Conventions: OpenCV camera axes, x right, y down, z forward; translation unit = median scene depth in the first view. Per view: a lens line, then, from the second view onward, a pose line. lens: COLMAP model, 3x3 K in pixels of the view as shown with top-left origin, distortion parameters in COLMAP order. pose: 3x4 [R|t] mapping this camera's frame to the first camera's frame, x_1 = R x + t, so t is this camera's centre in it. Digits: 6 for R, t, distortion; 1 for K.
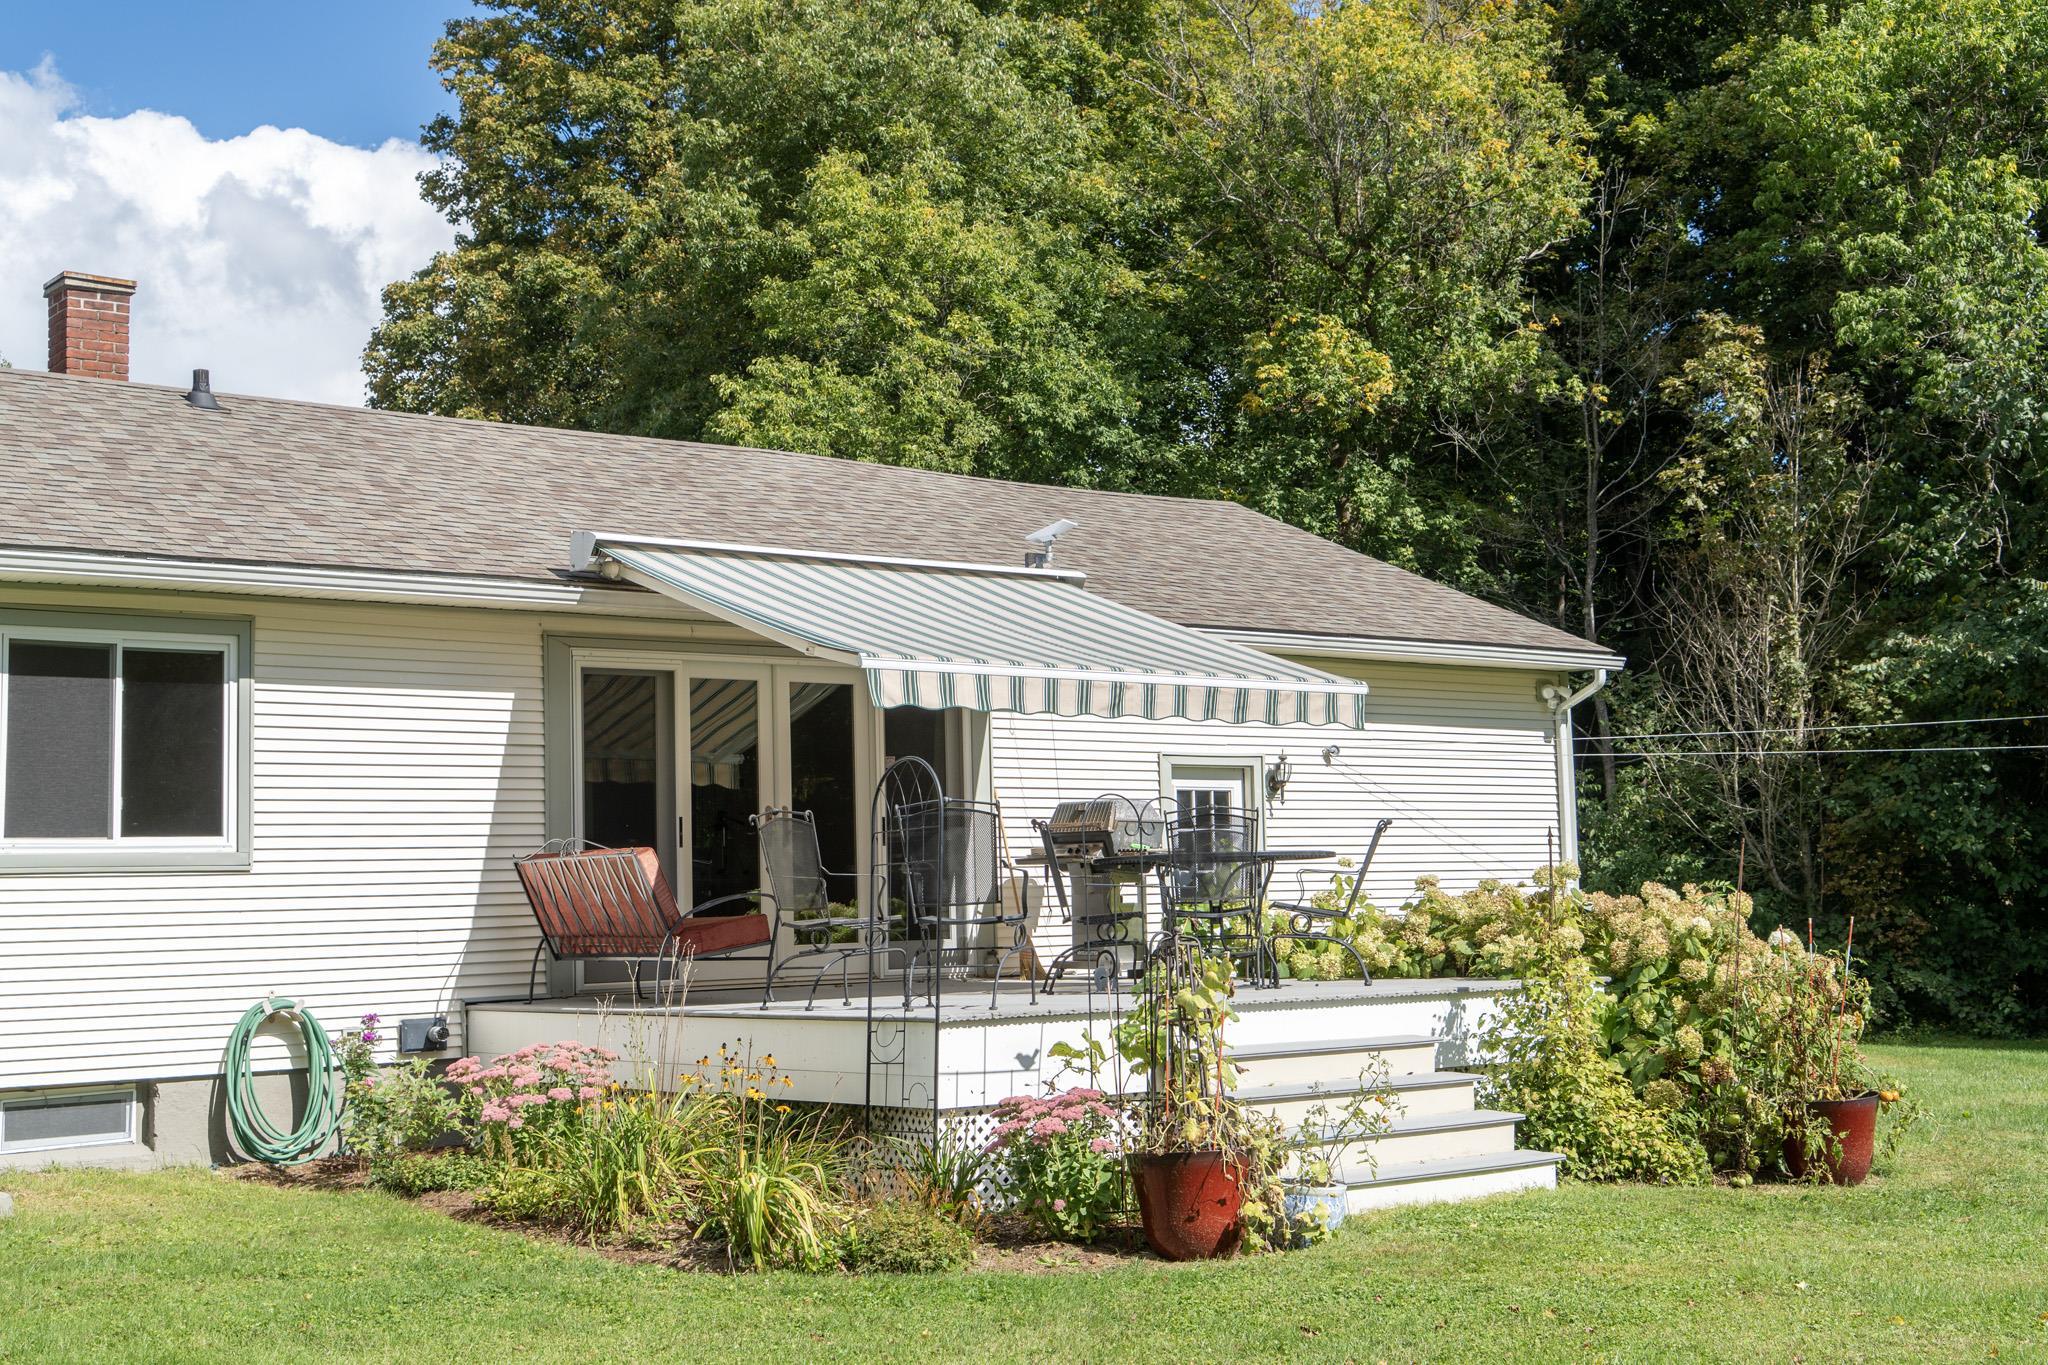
lens RADIAL K [[2634.7, 0, 1024.0], [0, 2634.7, 682.5], [0, 0, 1]] dist [-0.004008, 0.389918]
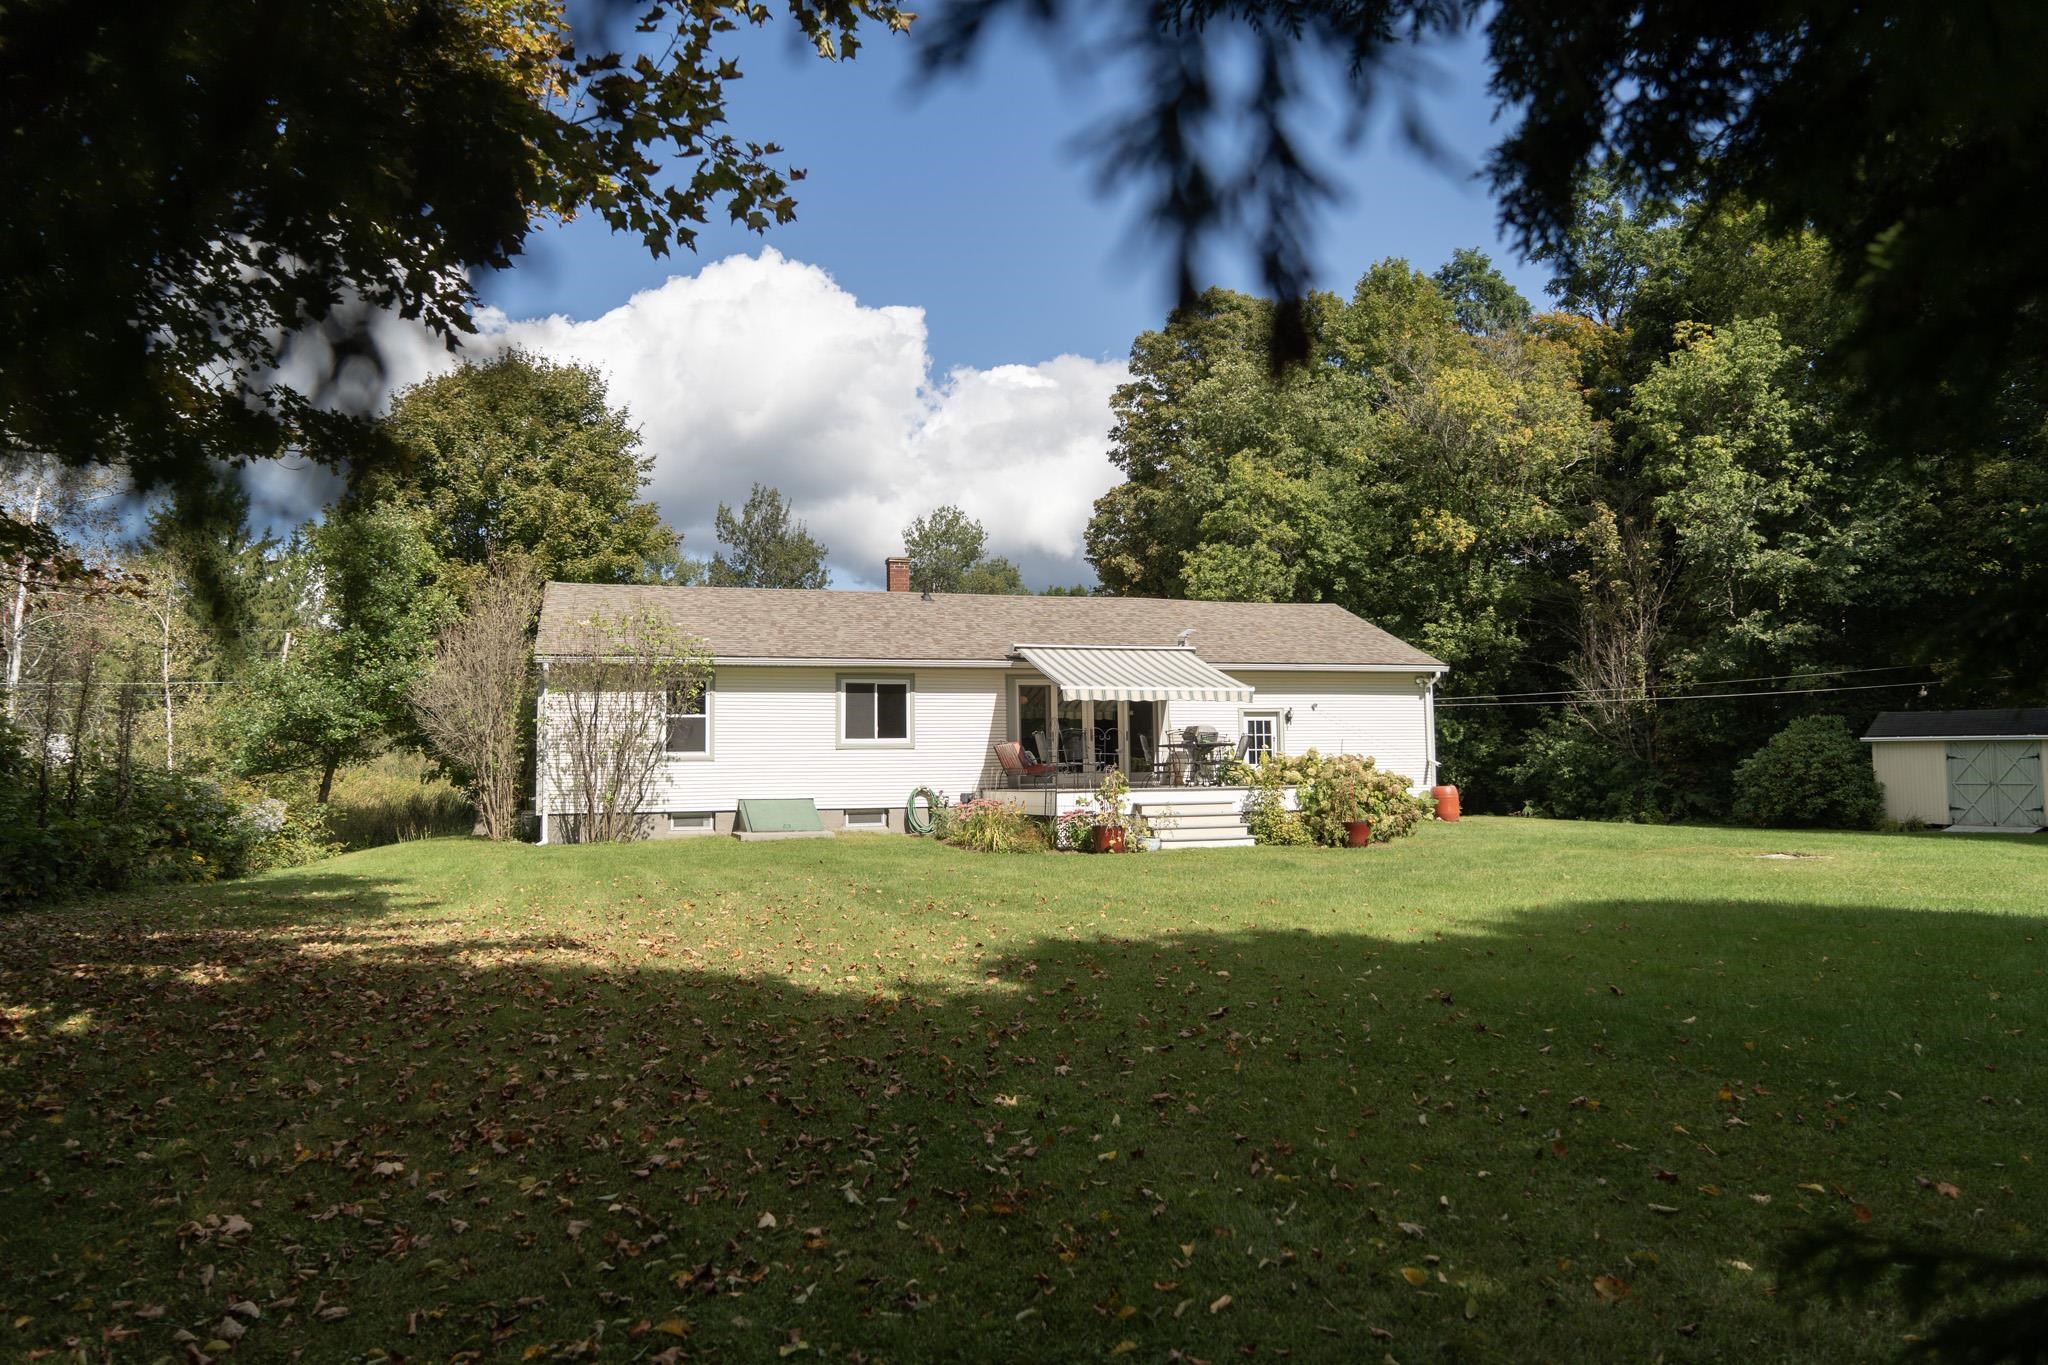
lens RADIAL K [[1346.0, 0, 1024.0], [0, 1346.0, 682.5], [0, 0, 1]] dist [-0.003228, -0.000487]
pose [[0.929494, -0.016713, -0.368459, 0.442096], [0.024630, 0.999556, 0.016794, -0.036214], [0.368015, -0.024685, 0.929492, -0.515537]]
